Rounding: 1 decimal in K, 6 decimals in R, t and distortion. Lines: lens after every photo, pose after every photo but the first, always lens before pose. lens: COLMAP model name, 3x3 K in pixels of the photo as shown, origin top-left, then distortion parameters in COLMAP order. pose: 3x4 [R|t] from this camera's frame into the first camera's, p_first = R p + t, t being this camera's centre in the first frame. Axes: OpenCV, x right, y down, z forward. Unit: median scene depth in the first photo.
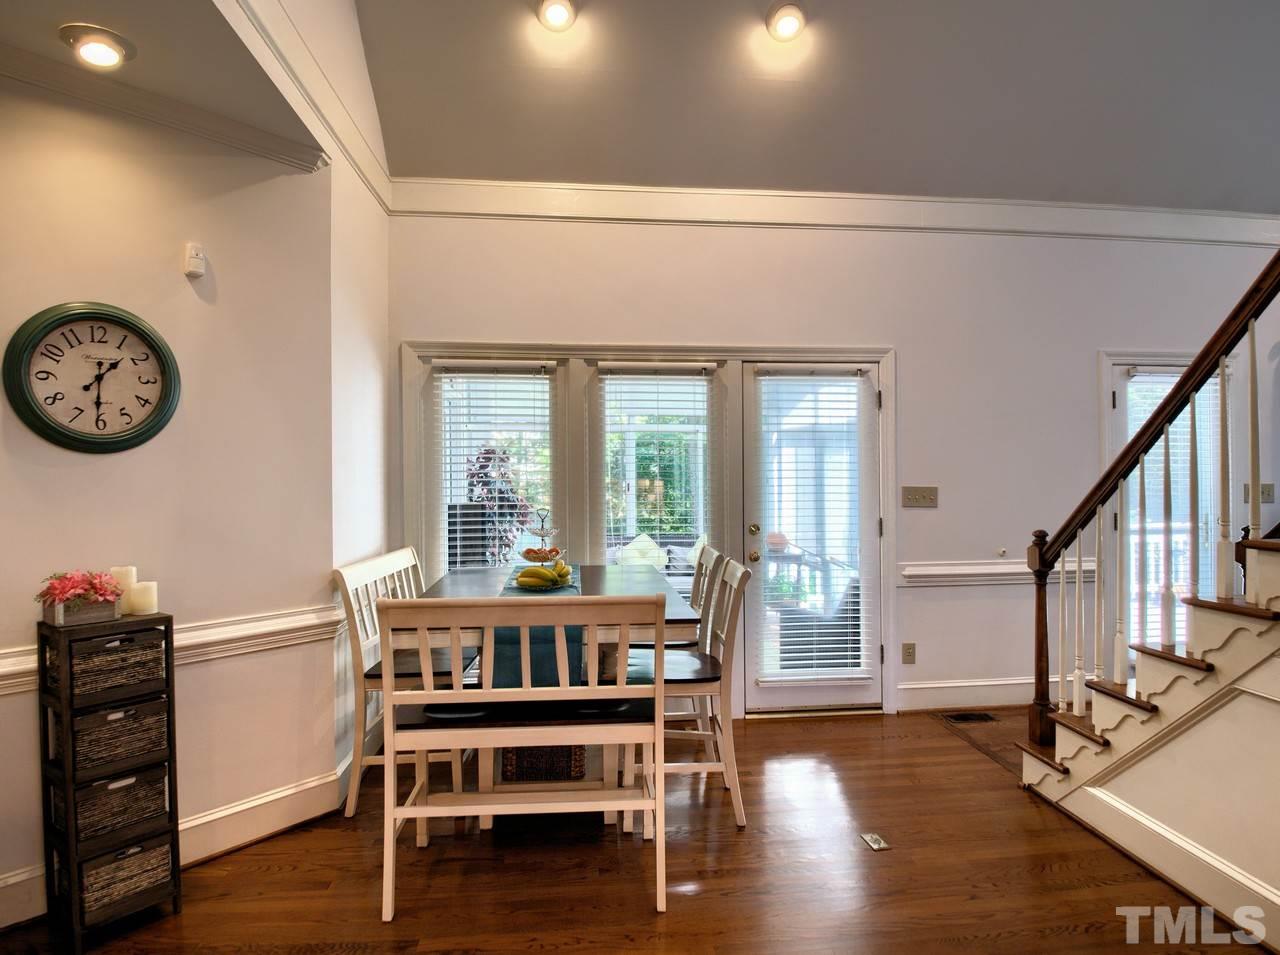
lens RADIAL K [[652.5, 0, 671.3], [0, 652.5, 477.4], [0, 0, 1]] dist [-0.019114, -0.004024]
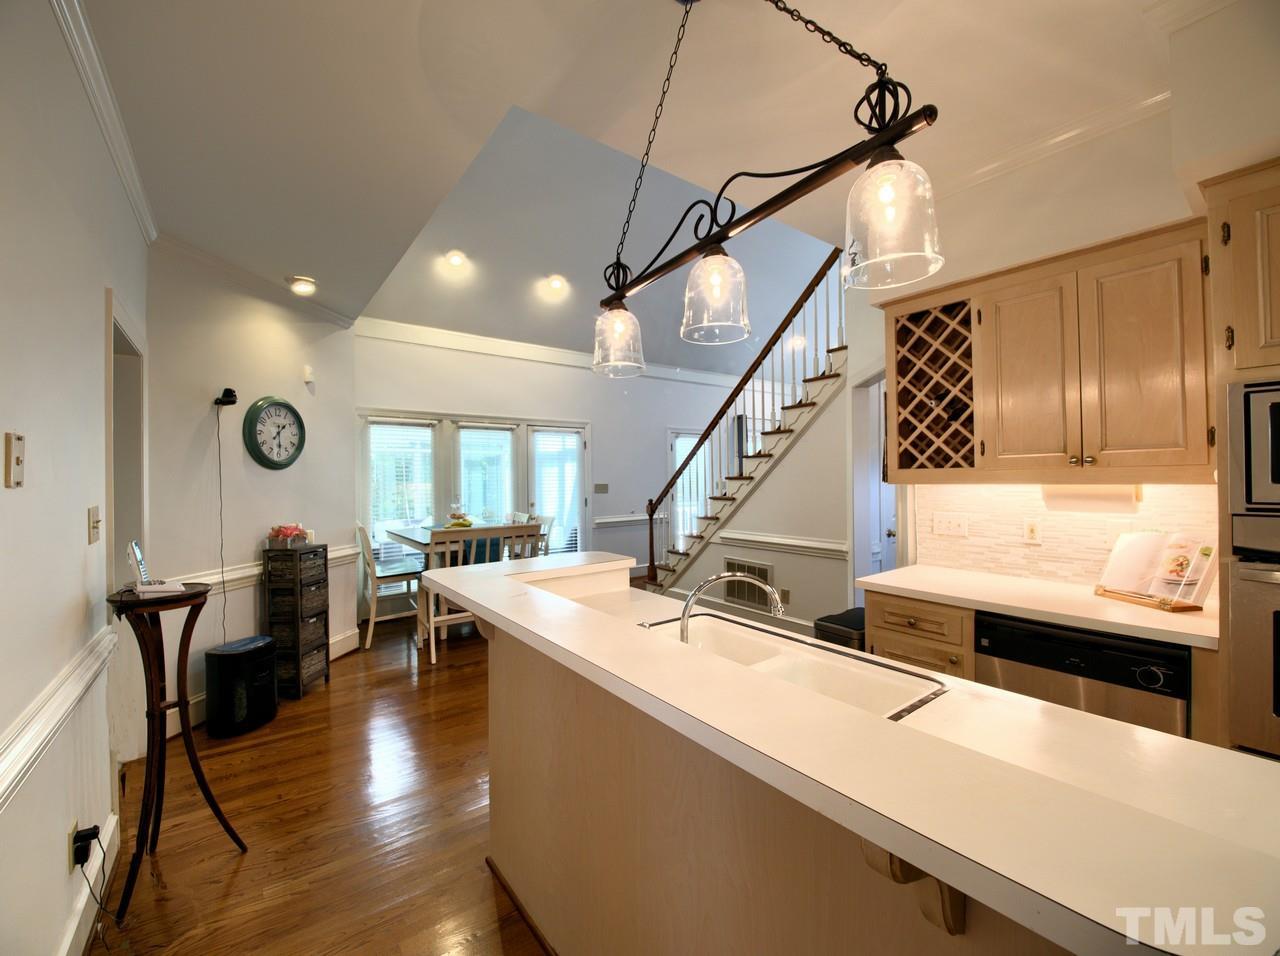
lens RADIAL K [[518.5, 0, 621.9], [0, 518.5, 477.5], [0, 0, 1]] dist [-0.018870, -0.002960]
pose [[0.864137, -0.003717, 0.503242, -0.676882], [0.007329, 0.999960, -0.005198, 0.003942], [-0.503203, 0.008179, 0.864130, -0.870843]]
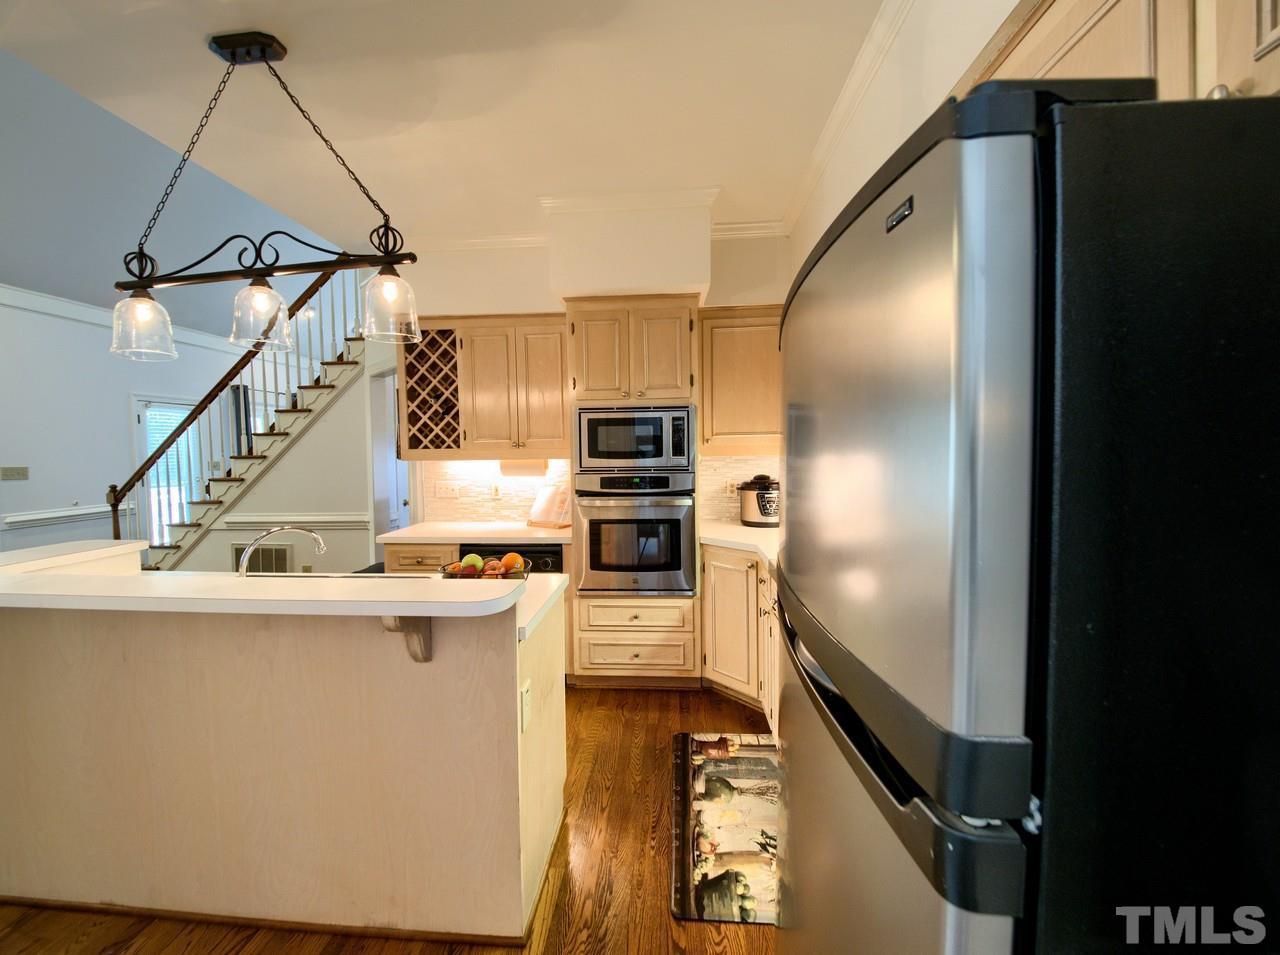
lens RADIAL K [[518.5, 0, 650.0], [0, 518.5, 479.6], [0, 0, 1]] dist [-0.018870, -0.002960]
pose [[0.129377, -0.050587, 0.990304, -0.934326], [0.012310, 0.998703, 0.049407, 0.005835], [-0.991519, 0.005799, 0.129832, -1.056398]]
